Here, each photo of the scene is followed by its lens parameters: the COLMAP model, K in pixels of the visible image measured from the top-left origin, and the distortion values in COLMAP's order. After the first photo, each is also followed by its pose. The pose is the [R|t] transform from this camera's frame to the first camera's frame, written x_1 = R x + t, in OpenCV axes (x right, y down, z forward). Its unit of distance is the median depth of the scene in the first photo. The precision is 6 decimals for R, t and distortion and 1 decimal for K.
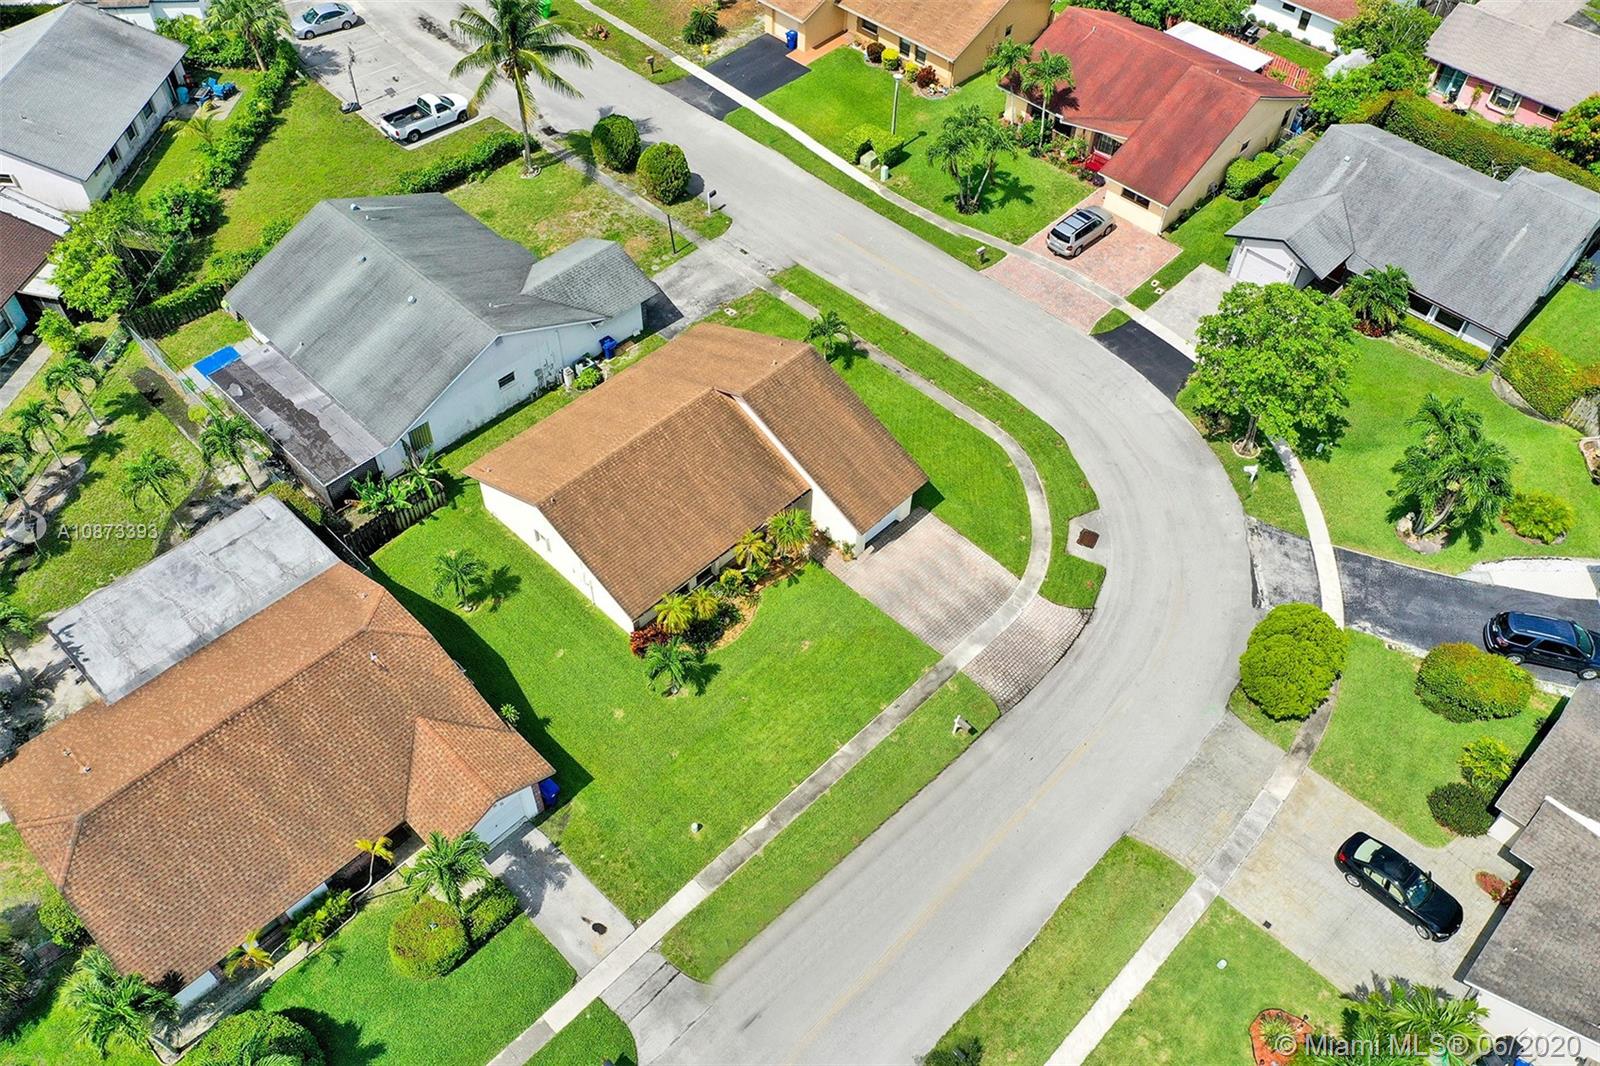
lens RADIAL K [[1301.1, 0, 800.5], [0, 1301.1, 531.9], [0, 0, 1]] dist [0.008590, 0.002868]
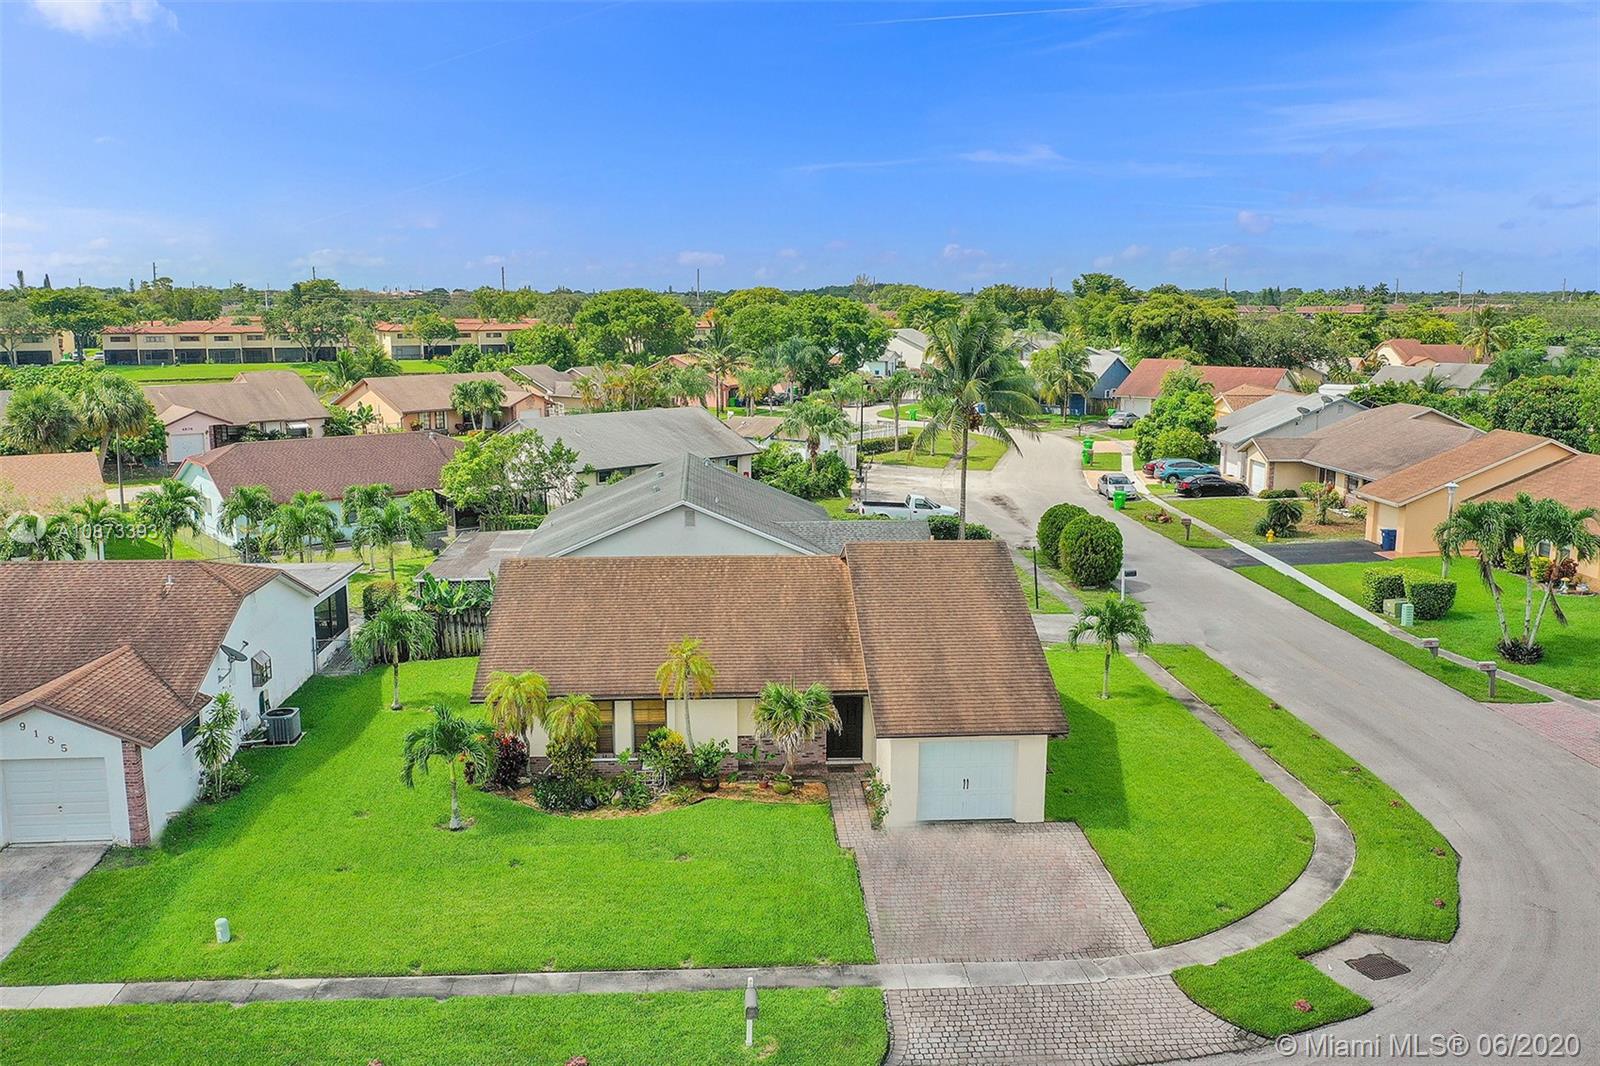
lens RADIAL K [[1301.1, 0, 801.1], [0, 1301.1, 529.2], [0, 0, 1]] dist [0.008590, 0.002868]
pose [[0.740870, 0.087012, -0.665988, 0.333507], [-0.492951, 0.743931, -0.451182, 0.175866], [0.456192, 0.662567, 0.594049, 0.525660]]
